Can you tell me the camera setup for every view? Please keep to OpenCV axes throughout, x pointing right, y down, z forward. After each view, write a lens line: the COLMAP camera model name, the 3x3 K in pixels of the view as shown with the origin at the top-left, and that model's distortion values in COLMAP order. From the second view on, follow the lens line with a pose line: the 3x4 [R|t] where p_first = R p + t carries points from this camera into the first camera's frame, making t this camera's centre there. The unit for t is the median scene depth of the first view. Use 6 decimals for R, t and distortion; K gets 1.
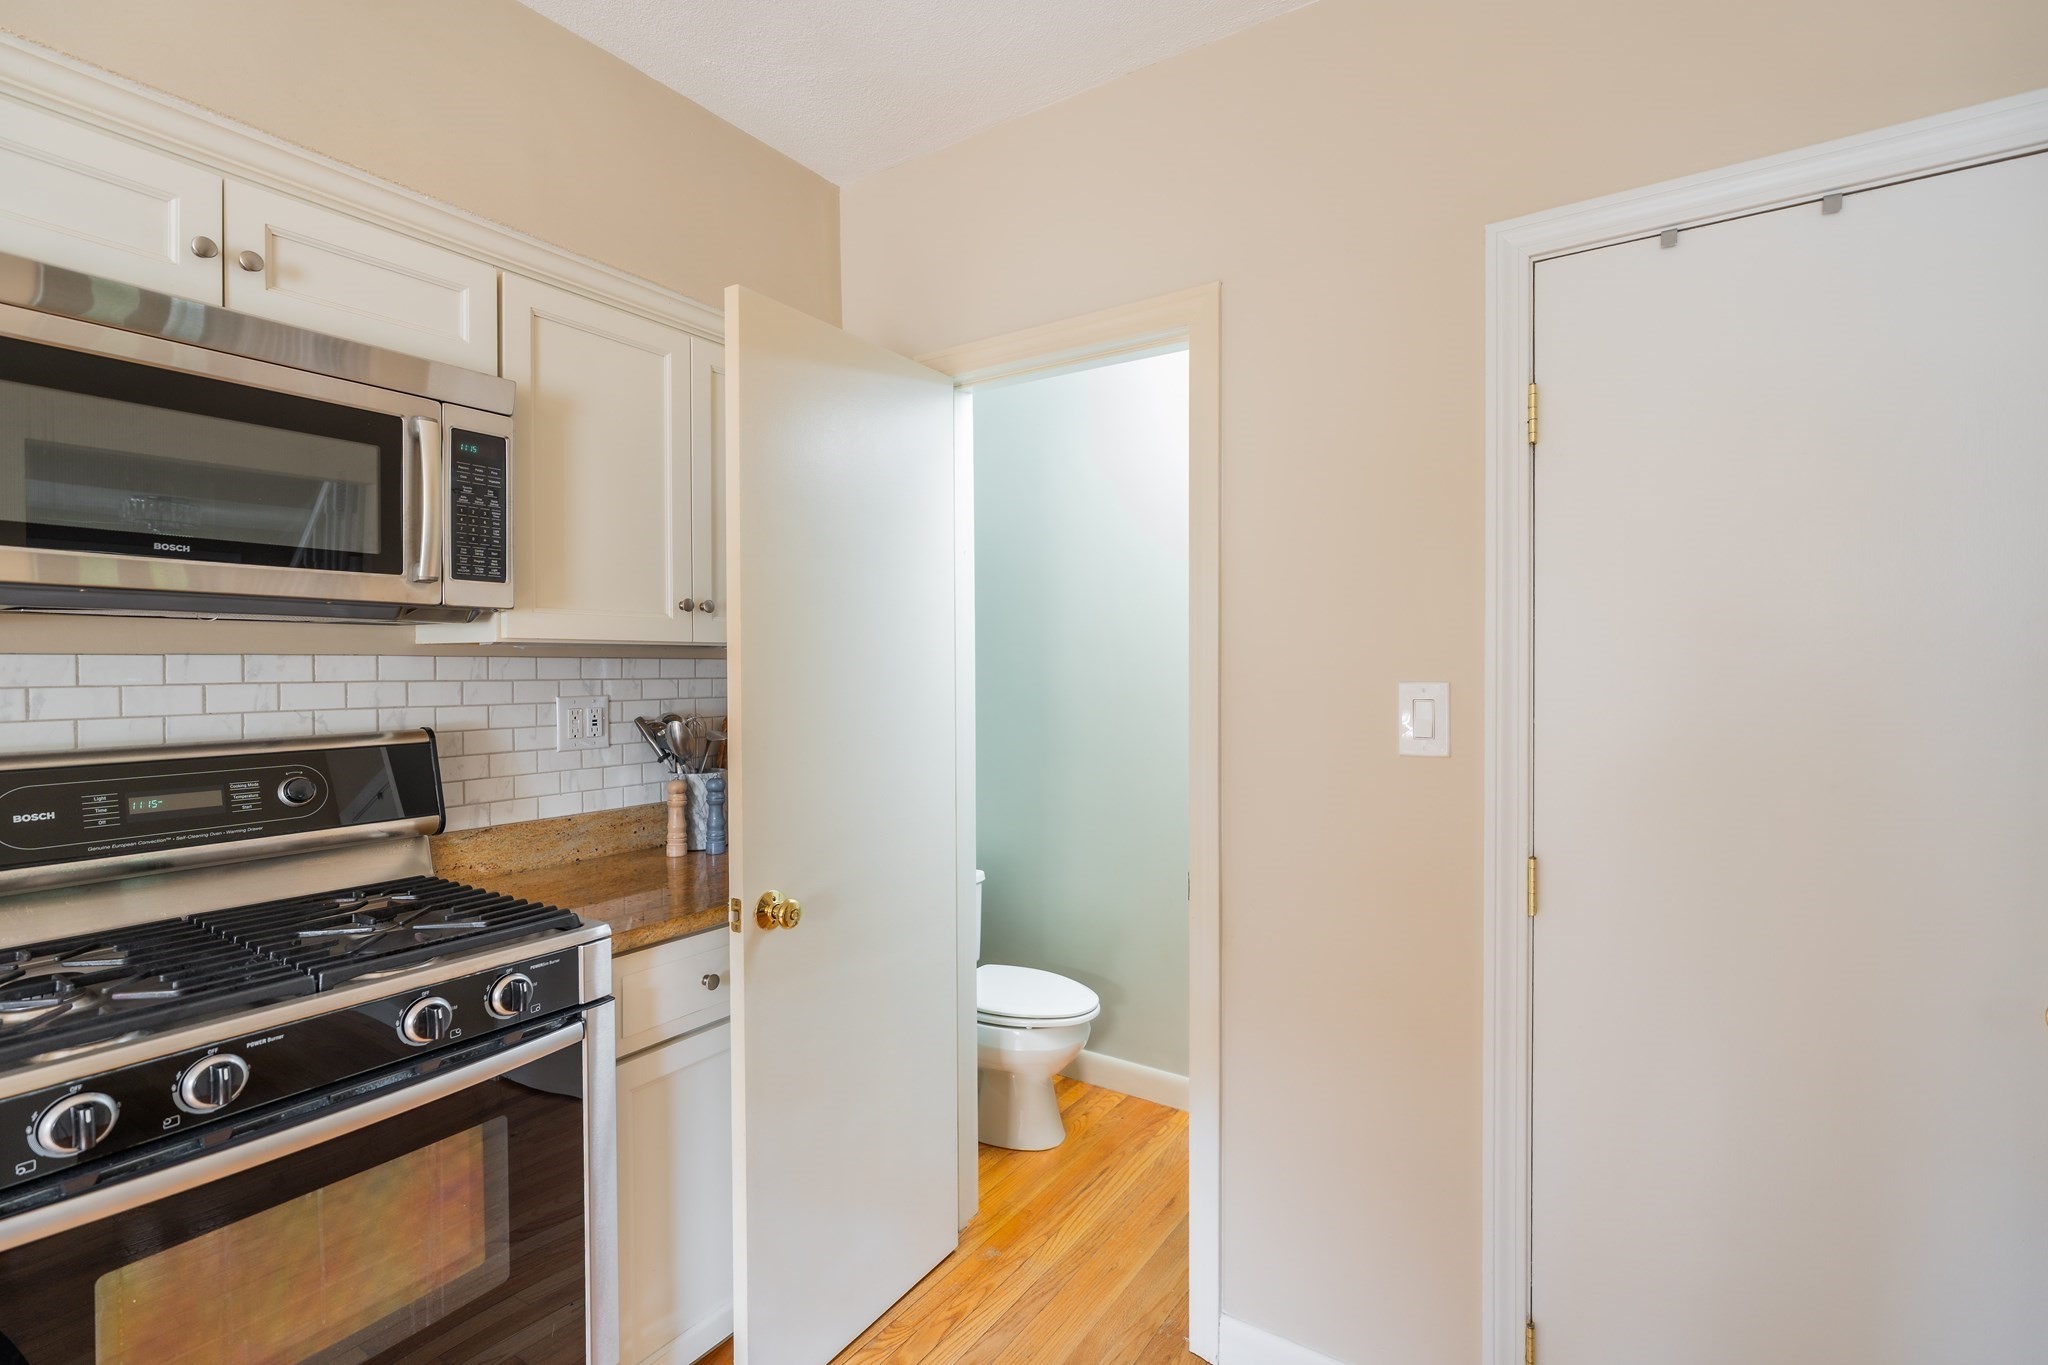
lens RADIAL K [[923.7, 0, 1026.8], [0, 923.7, 668.8], [0, 0, 1]] dist [0.000295, -0.000889]
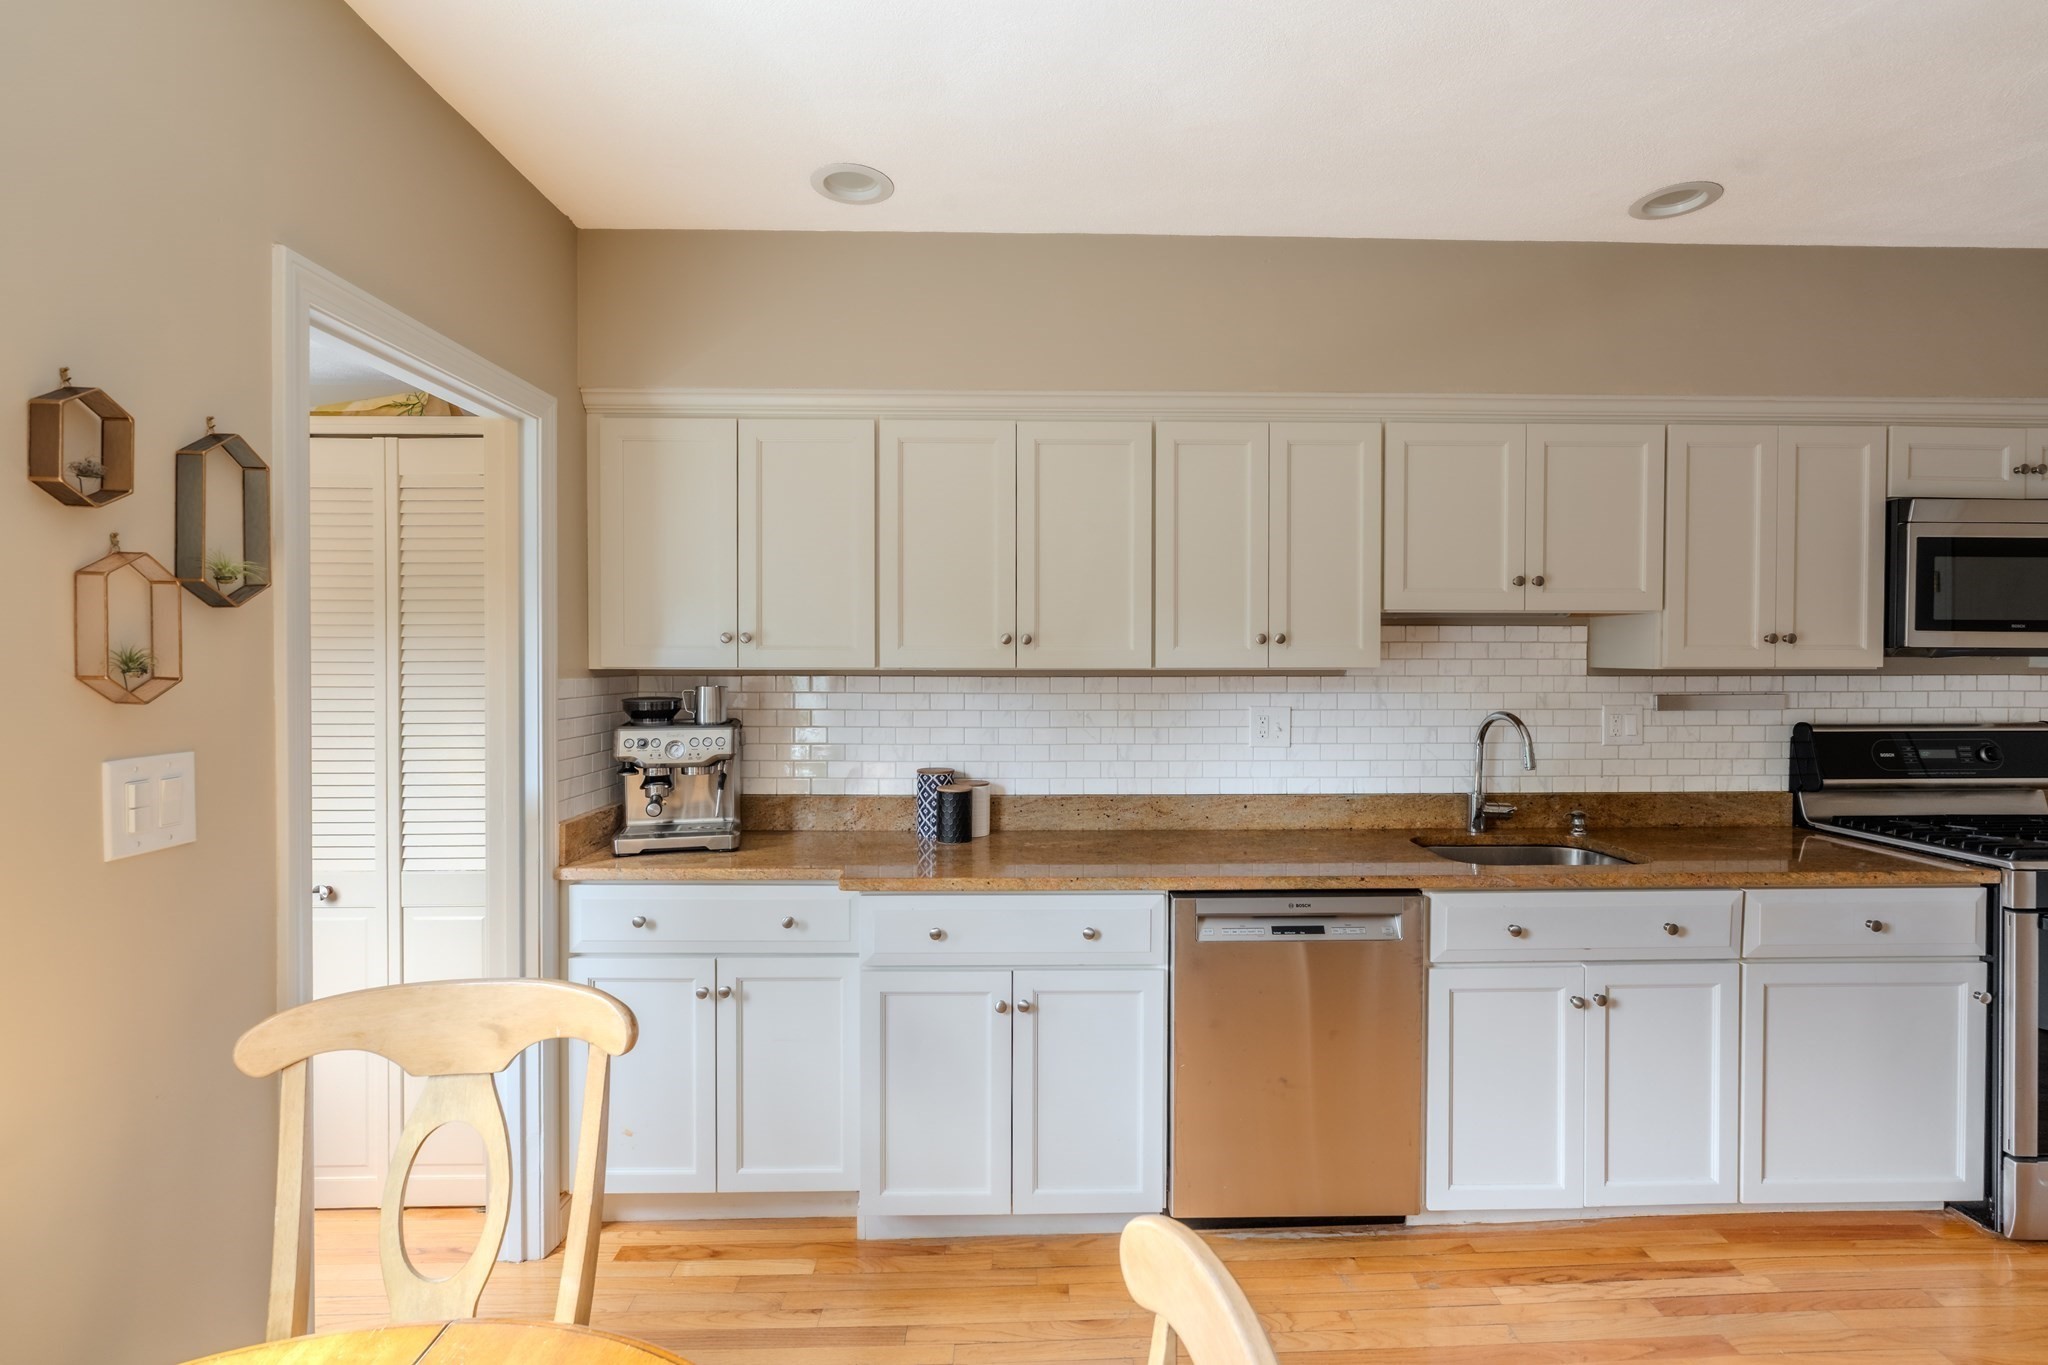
lens RADIAL K [[923.7, 0, 1025.0], [0, 923.7, 671.2], [0, 0, 1]] dist [0.000295, -0.000889]
pose [[0.561413, 0.021686, -0.827252, -0.368862], [-0.004241, 0.999719, 0.023329, -0.056899], [0.827525, -0.009589, 0.561347, -1.478318]]
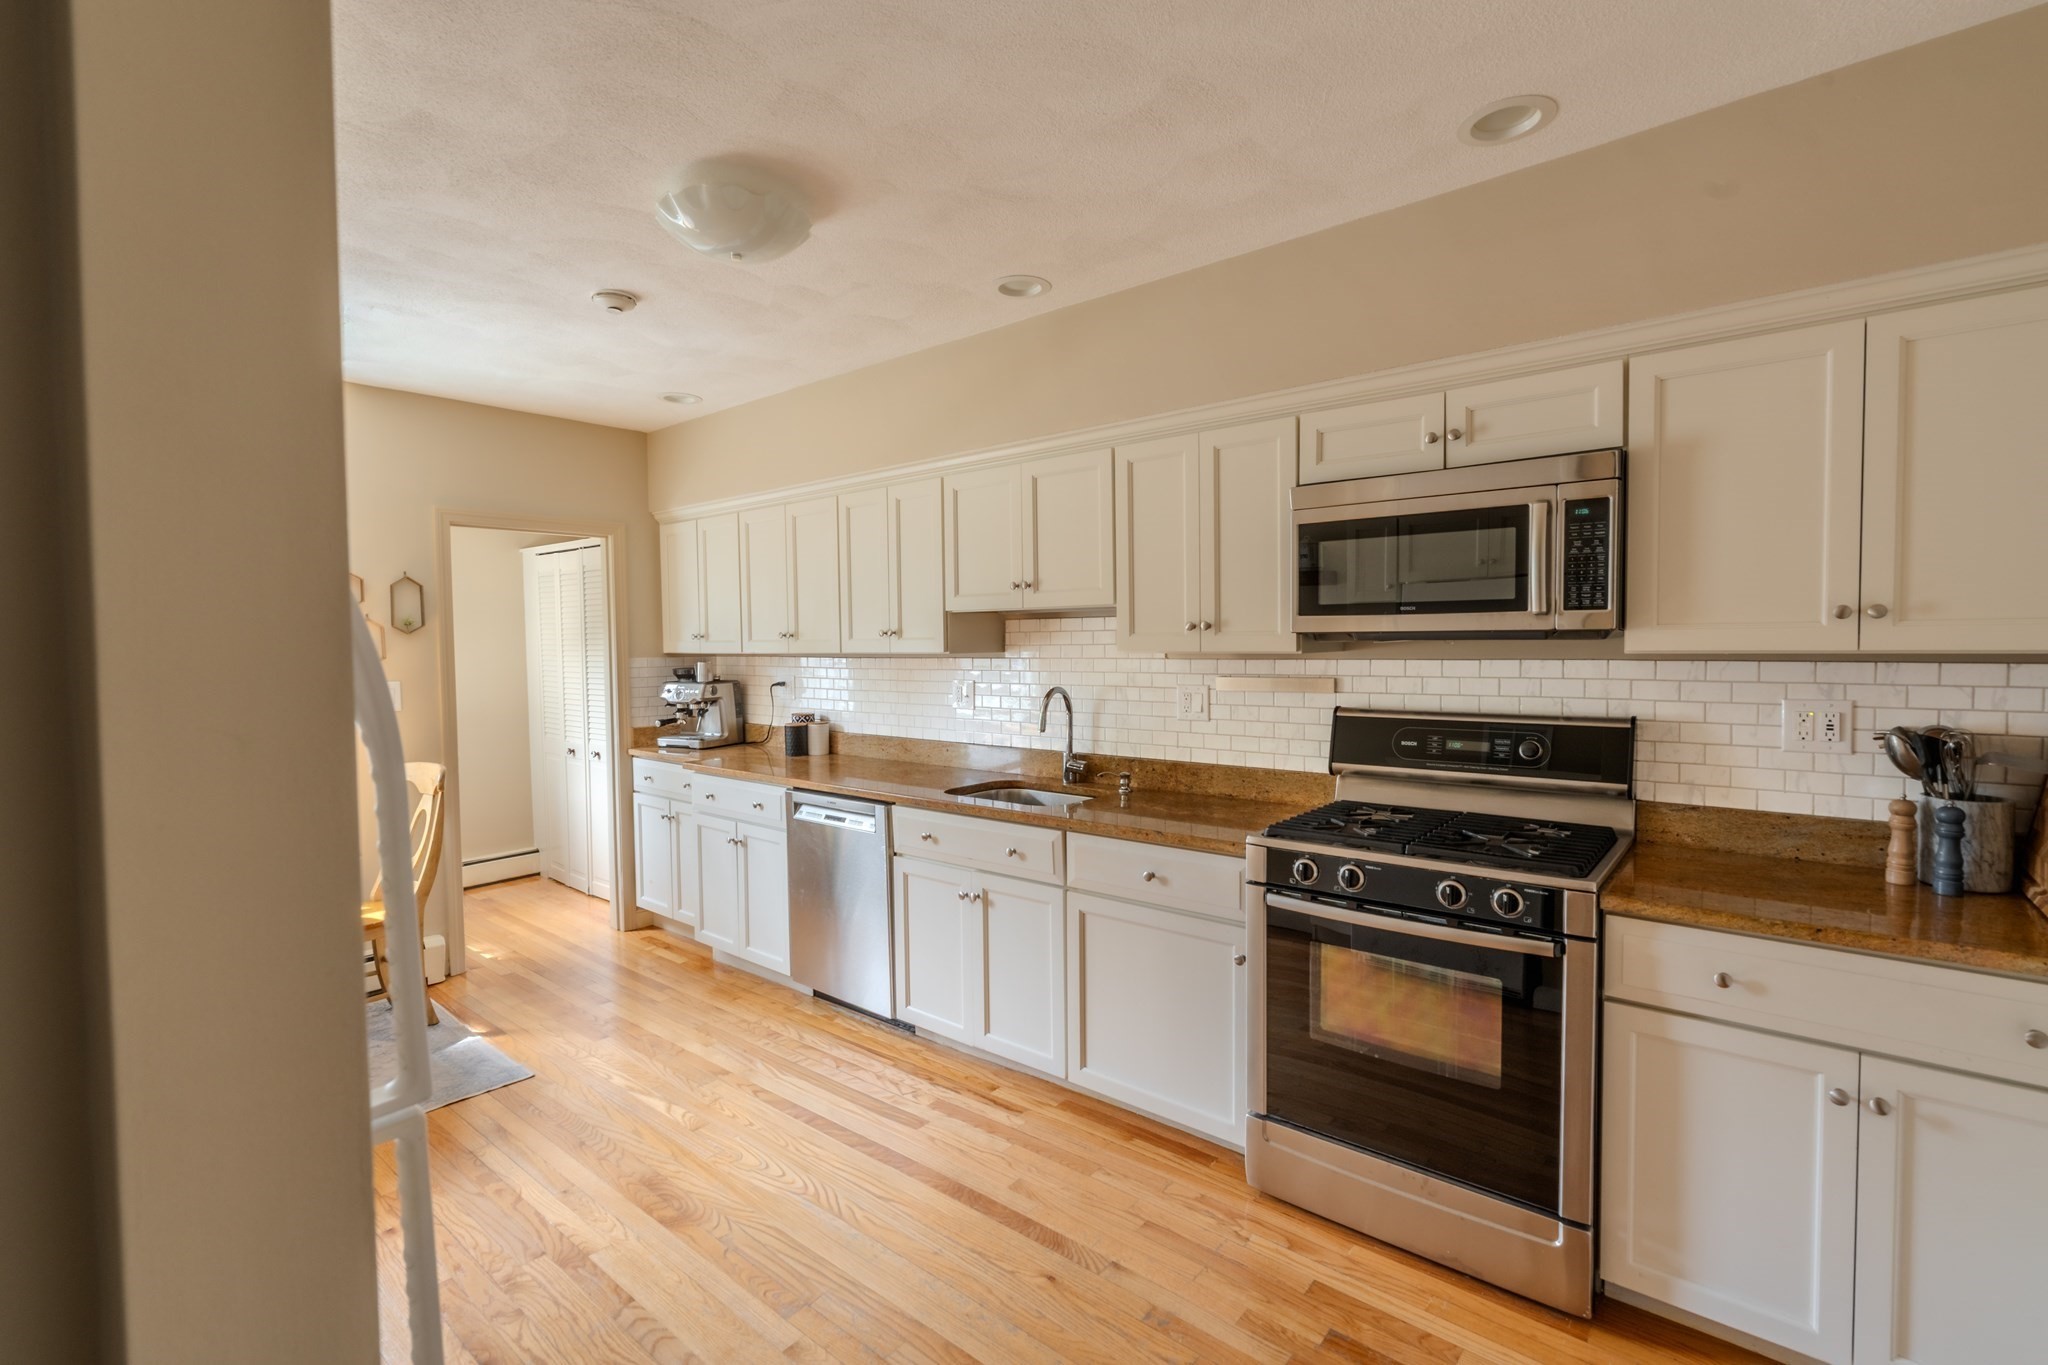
lens RADIAL K [[923.7, 0, 1036.0], [0, 923.7, 671.2], [0, 0, 1]] dist [0.000295, -0.000889]
pose [[-0.121841, 0.040077, -0.991740, 0.820023], [0.010686, 0.999180, 0.039064, -0.066361], [0.992492, -0.005838, -0.122169, 0.368704]]
